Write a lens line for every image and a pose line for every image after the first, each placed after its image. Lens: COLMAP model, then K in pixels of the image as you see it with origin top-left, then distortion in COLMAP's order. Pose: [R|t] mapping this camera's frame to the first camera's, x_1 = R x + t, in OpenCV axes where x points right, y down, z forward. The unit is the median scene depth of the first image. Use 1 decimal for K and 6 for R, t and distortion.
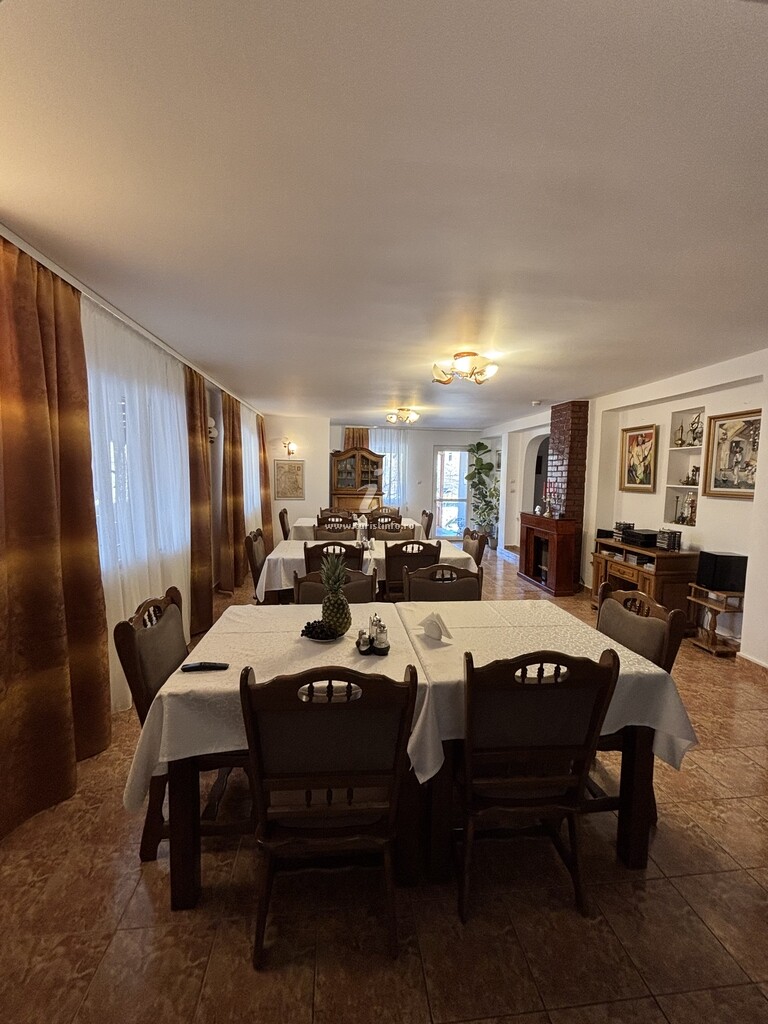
lens RADIAL K [[409.8, 0, 387.6], [0, 409.8, 516.1], [0, 0, 1]] dist [-0.000479, -0.000002]
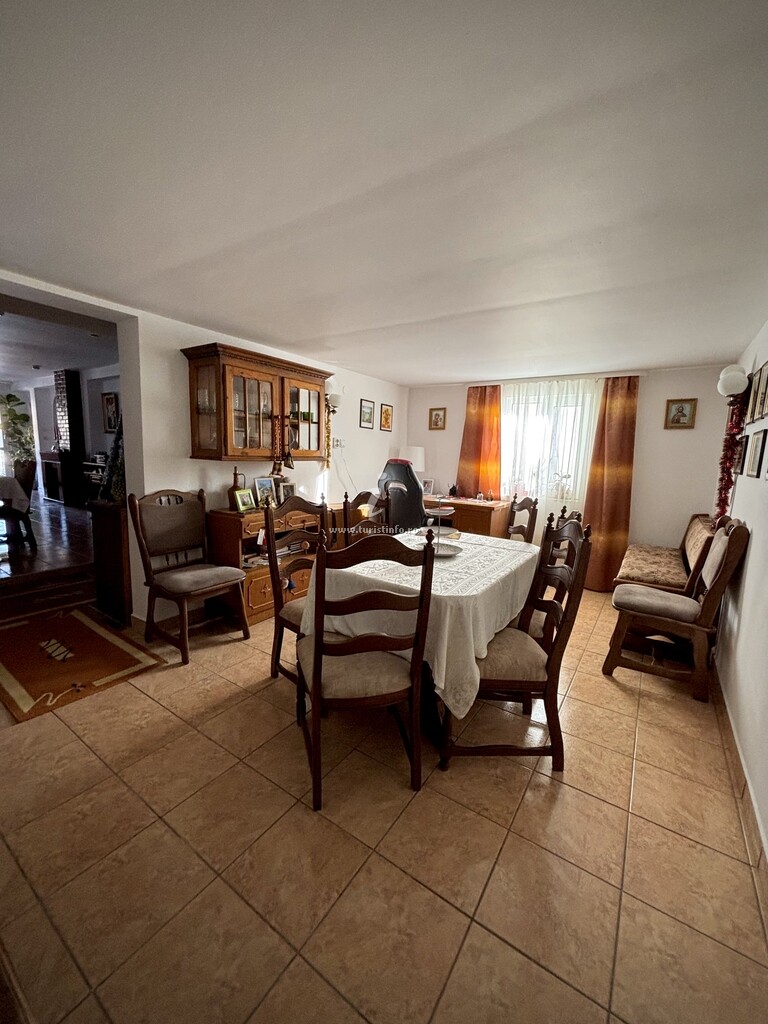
lens RADIAL K [[409.8, 0, 383.0], [0, 409.8, 514.0], [0, 0, 1]] dist [-0.000479, -0.000002]
pose [[0.662251, -0.100449, 0.742518, 0.066261], [0.047997, 0.994625, 0.091746, 0.129478], [-0.747743, -0.025120, 0.663513, -0.720161]]
